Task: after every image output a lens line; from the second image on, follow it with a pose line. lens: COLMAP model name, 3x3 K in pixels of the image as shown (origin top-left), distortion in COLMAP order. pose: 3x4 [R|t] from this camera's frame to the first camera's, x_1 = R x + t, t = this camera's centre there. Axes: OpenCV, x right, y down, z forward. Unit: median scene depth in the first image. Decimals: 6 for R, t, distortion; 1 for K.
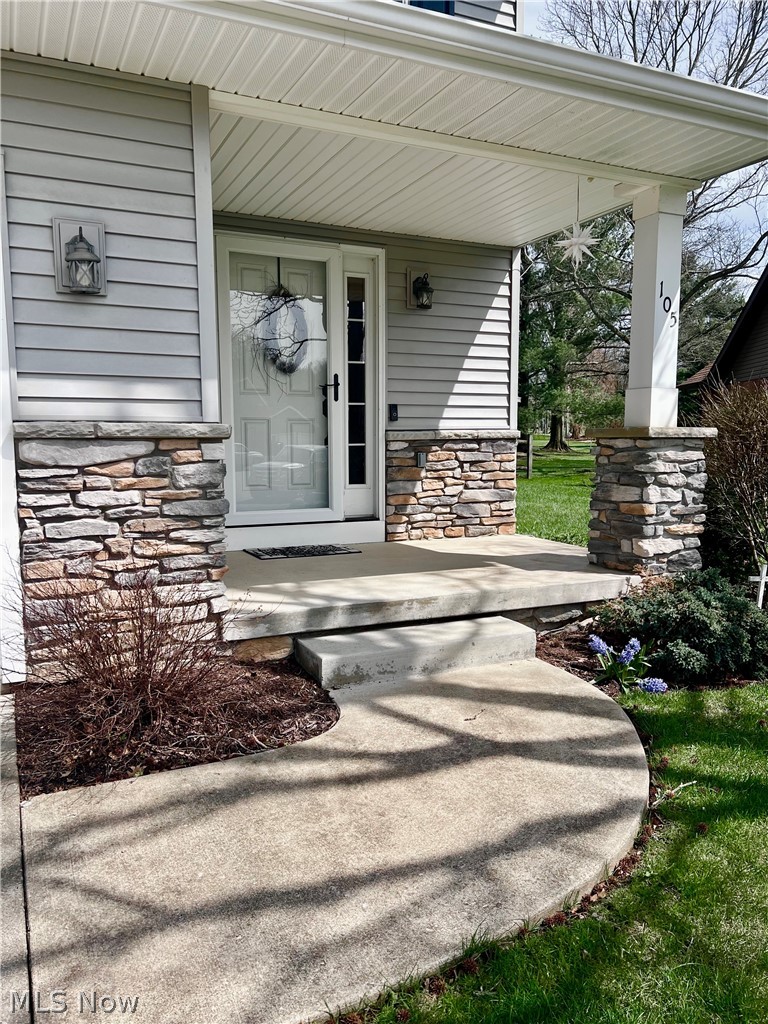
lens RADIAL K [[767.3, 0, 381.7], [0, 767.3, 512.6], [0, 0, 1]] dist [0.018010, -0.002234]
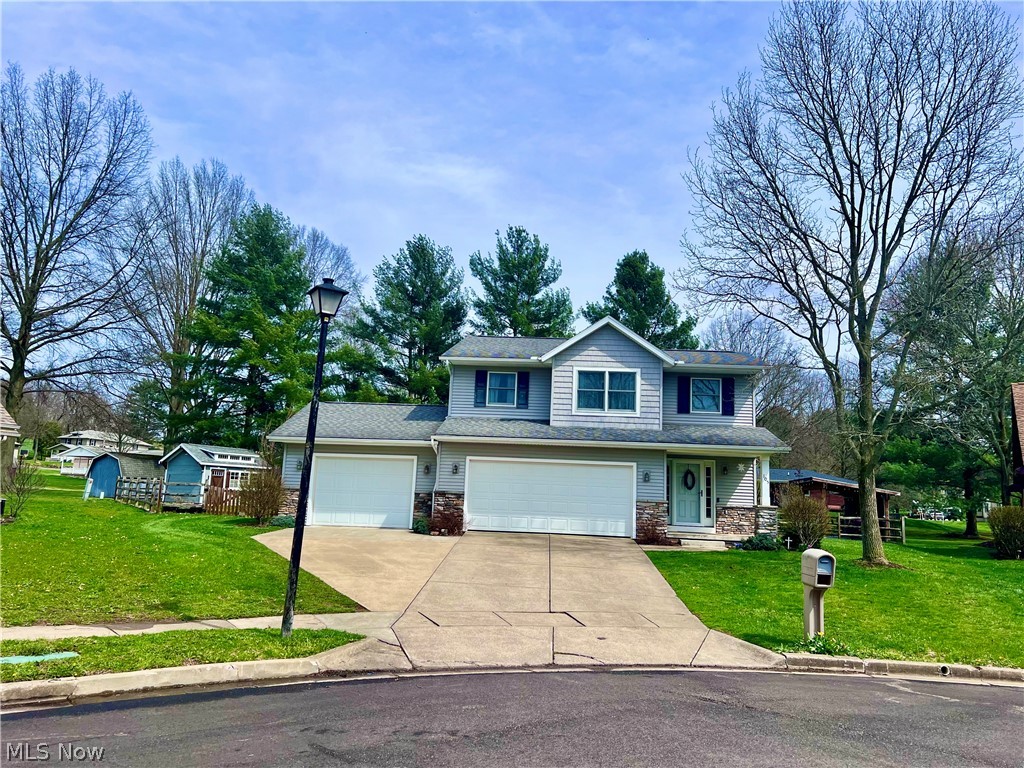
lens RADIAL K [[767.3, 0, 512.1], [0, 767.3, 383.0], [0, 0, 1]] dist [0.018010, -0.002234]
pose [[0.871957, -0.040163, -0.487931, 1.061602], [-0.091713, 0.965586, -0.243376, 0.353385], [0.480915, 0.256964, 0.838267, -3.027398]]
